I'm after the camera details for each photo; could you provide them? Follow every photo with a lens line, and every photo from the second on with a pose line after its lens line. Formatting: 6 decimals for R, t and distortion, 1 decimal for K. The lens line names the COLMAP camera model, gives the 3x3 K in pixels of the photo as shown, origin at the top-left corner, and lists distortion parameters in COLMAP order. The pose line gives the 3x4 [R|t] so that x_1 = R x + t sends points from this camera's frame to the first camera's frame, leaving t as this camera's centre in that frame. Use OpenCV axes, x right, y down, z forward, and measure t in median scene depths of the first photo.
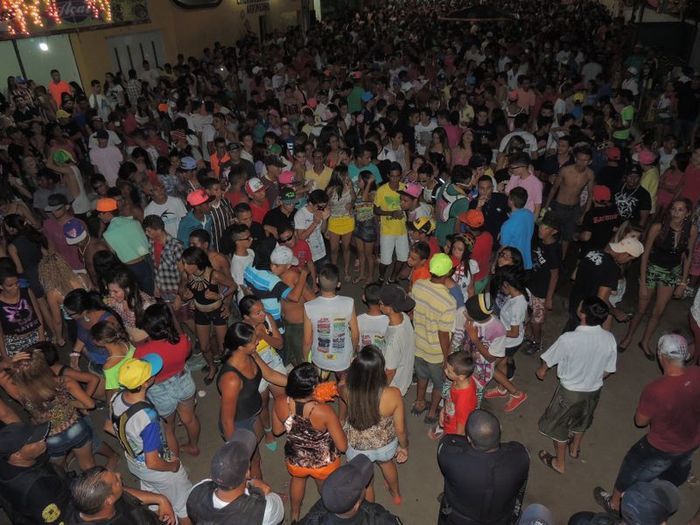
lens RADIAL K [[505.0, 0, 356.7], [0, 505.0, 261.4], [0, 0, 1]] dist [0.015506, -0.009758]
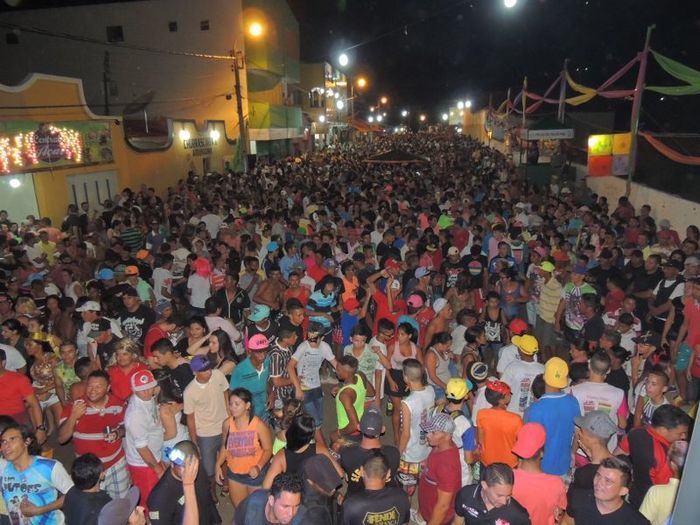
lens RADIAL K [[505.0, 0, 351.3], [0, 505.0, 264.3], [0, 0, 1]] dist [0.015506, -0.009758]
pose [[0.990509, -0.029240, 0.134304, -0.051772], [0.061309, 0.968513, -0.241297, 0.053429], [-0.123019, 0.247241, 0.961113, -0.093547]]
